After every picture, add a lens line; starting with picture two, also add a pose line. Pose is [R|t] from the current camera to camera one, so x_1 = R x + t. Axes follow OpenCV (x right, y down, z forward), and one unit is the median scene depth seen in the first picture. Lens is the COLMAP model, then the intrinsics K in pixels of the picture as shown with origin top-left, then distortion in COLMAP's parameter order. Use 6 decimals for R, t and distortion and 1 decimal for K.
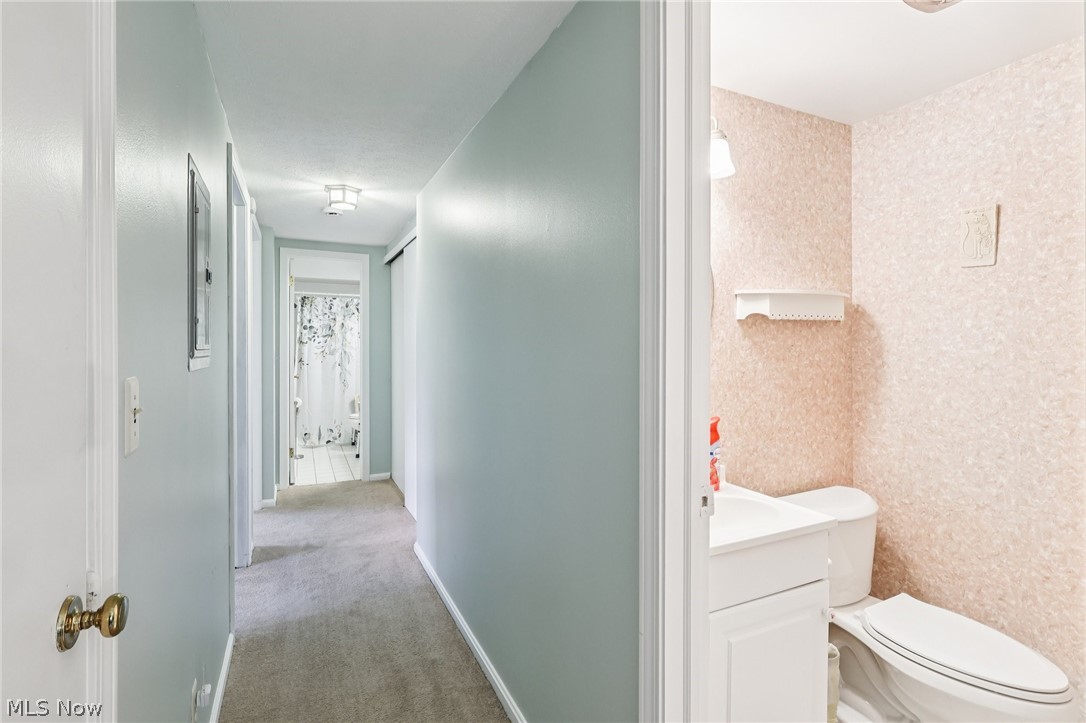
lens RADIAL K [[506.5, 0, 541.4], [0, 506.5, 345.8], [0, 0, 1]] dist [-0.000868, 0.000468]
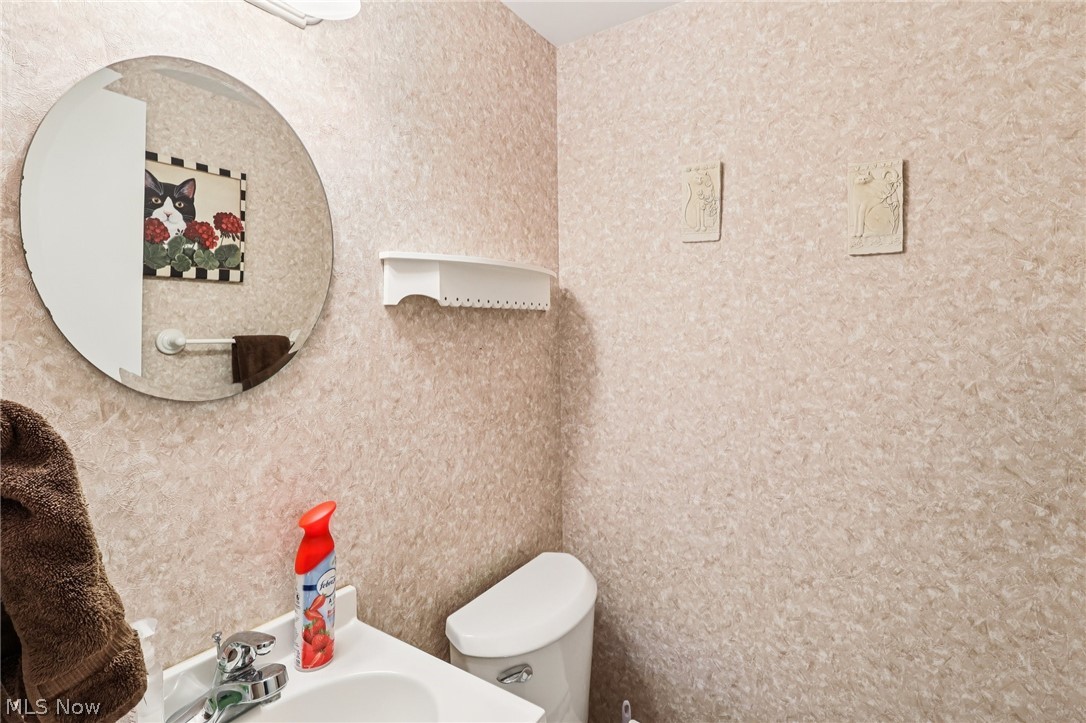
lens RADIAL K [[515.8, 0, 544.9], [0, 515.8, 326.9], [0, 0, 1]] dist [-0.000492, -0.000002]
pose [[0.860432, 0.000460, 0.509564, 0.230369], [0.008021, 0.999863, -0.014447, -0.016993], [-0.509502, 0.016518, 0.860311, 0.394014]]
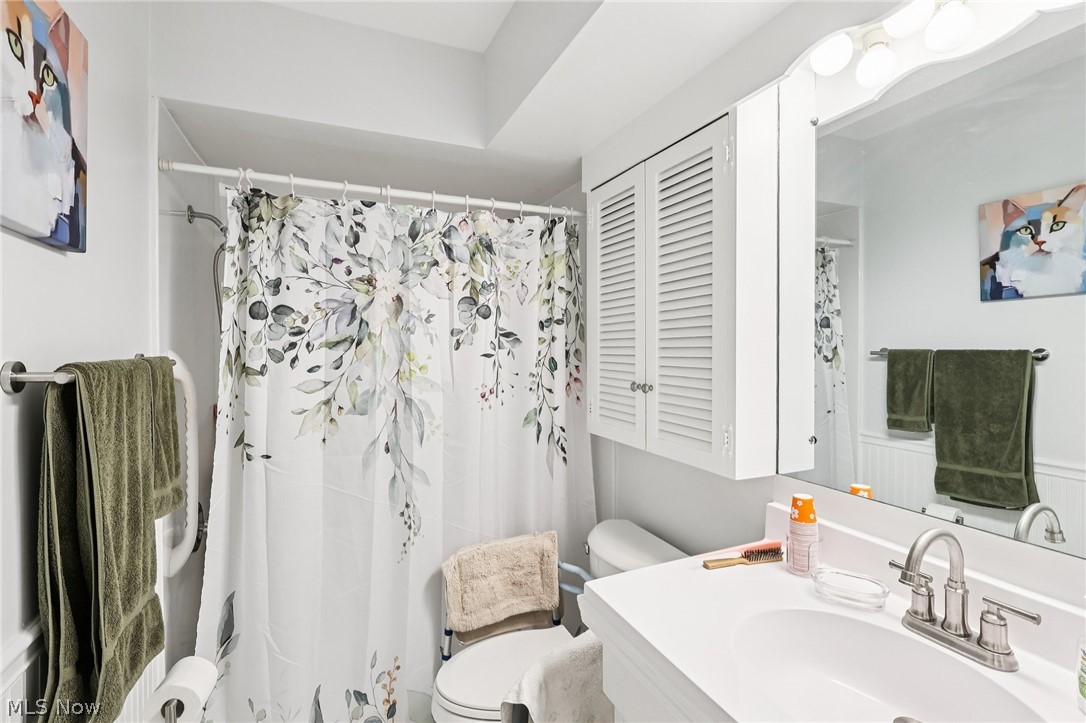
lens RADIAL K [[503.0, 0, 543.4], [0, 503.0, 349.9], [0, 0, 1]] dist [-0.003036, -0.000014]
pose [[0.999189, -0.004170, -0.040058, -1.000330], [0.004344, 0.999982, 0.004253, -0.054039], [0.040040, -0.004424, 0.999188, 2.409981]]
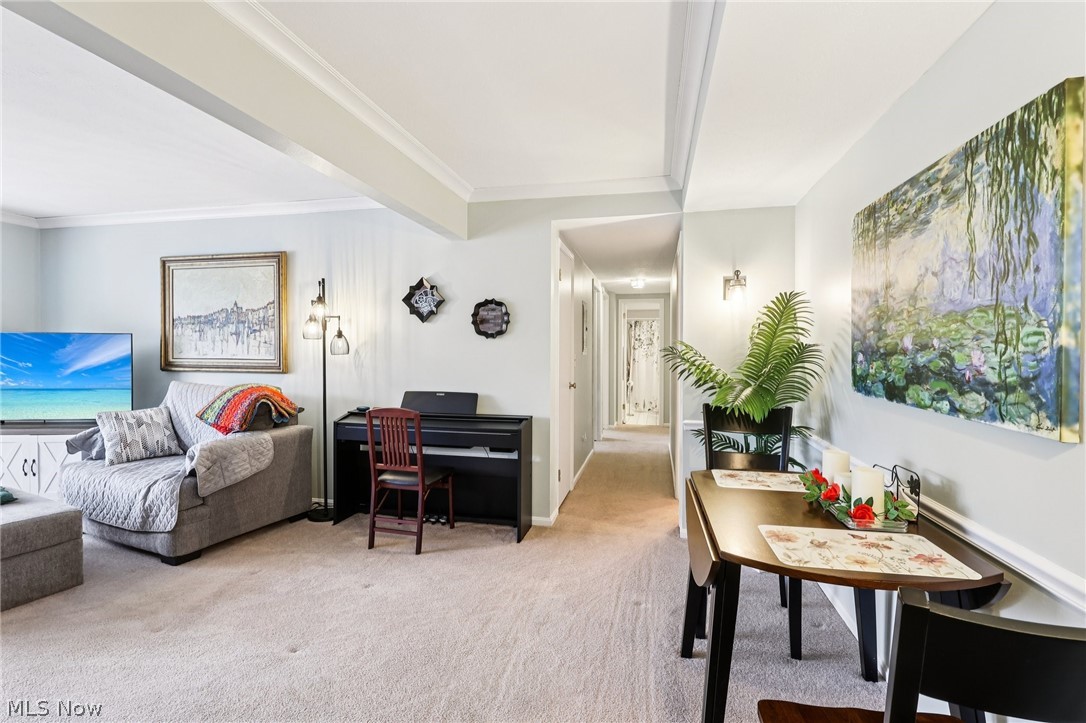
lens RADIAL K [[503.0, 0, 543.4], [0, 503.0, 349.9], [0, 0, 1]] dist [-0.003036, -0.000014]
pose [[0.784133, -0.000783, -0.620592, 0.994356], [-0.004200, 0.999970, -0.006569, 0.030496], [0.620578, 0.007757, 0.784106, -1.501608]]
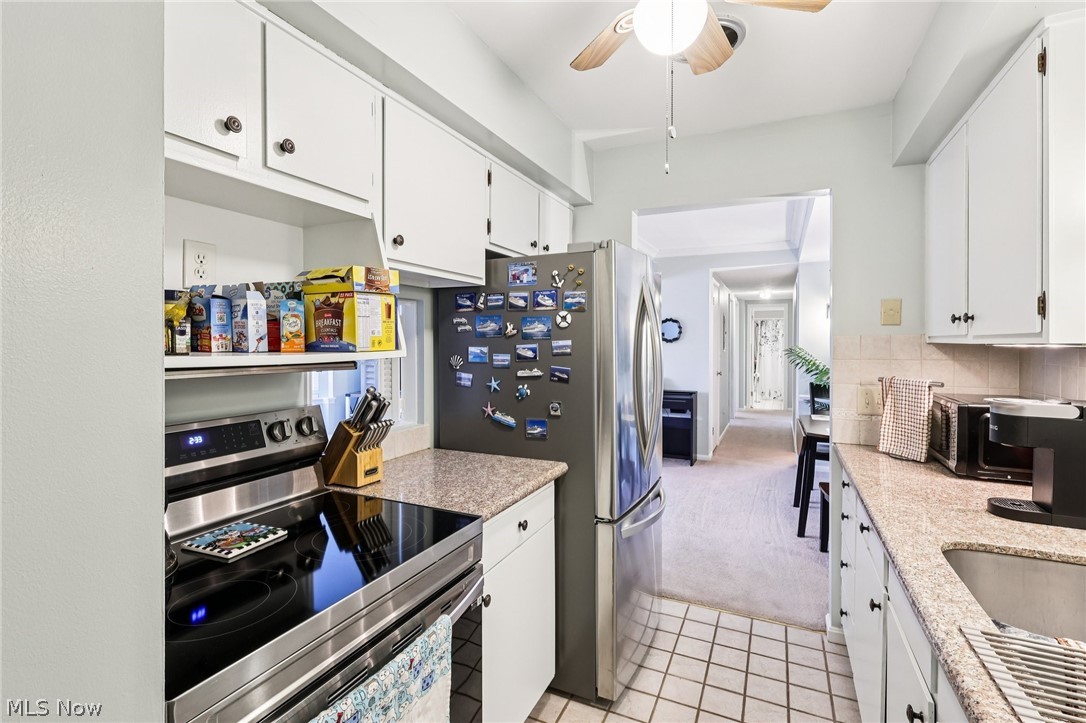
lens RADIAL K [[504.9, 0, 544.4], [0, 504.9, 351.2], [0, 0, 1]] dist [-0.000823, 0.000133]
pose [[0.631347, 0.008896, -0.775449, 1.545080], [-0.000809, 0.999941, 0.010812, -0.006409], [0.775500, -0.006199, 0.631317, -2.637312]]
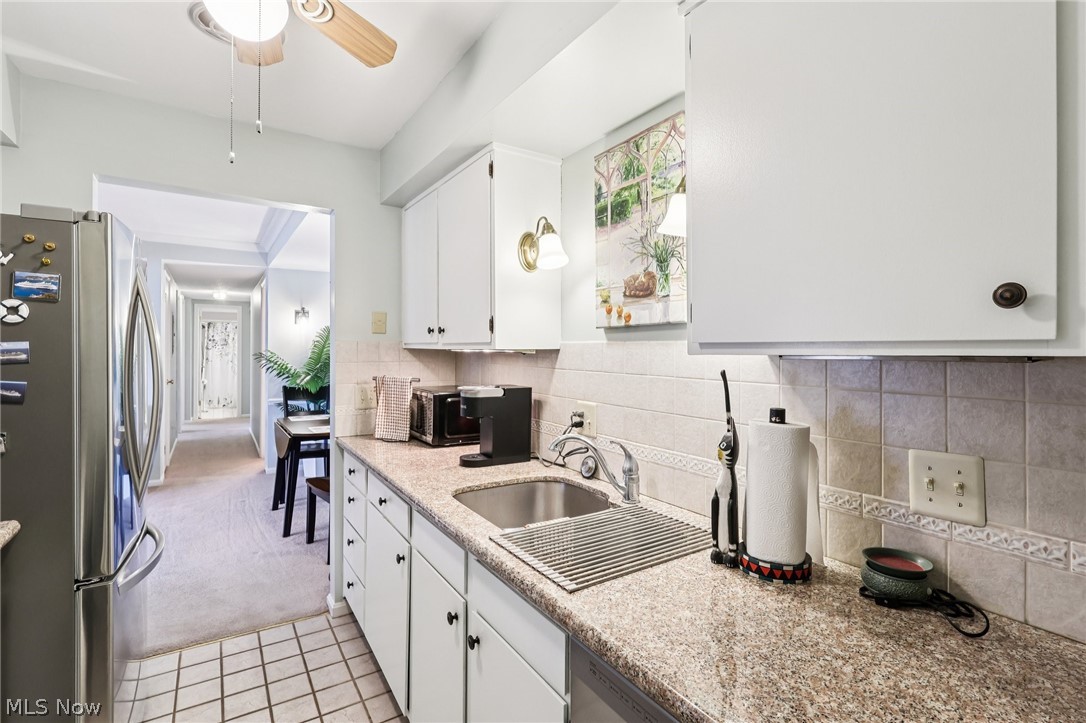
lens RADIAL K [[503.0, 0, 543.4], [0, 503.0, 349.9], [0, 0, 1]] dist [-0.003036, -0.000014]
pose [[0.991655, 0.002741, 0.128893, 1.426193], [-0.002510, 0.999995, -0.001956, -0.006944], [-0.128898, 0.001616, 0.991657, -2.739201]]
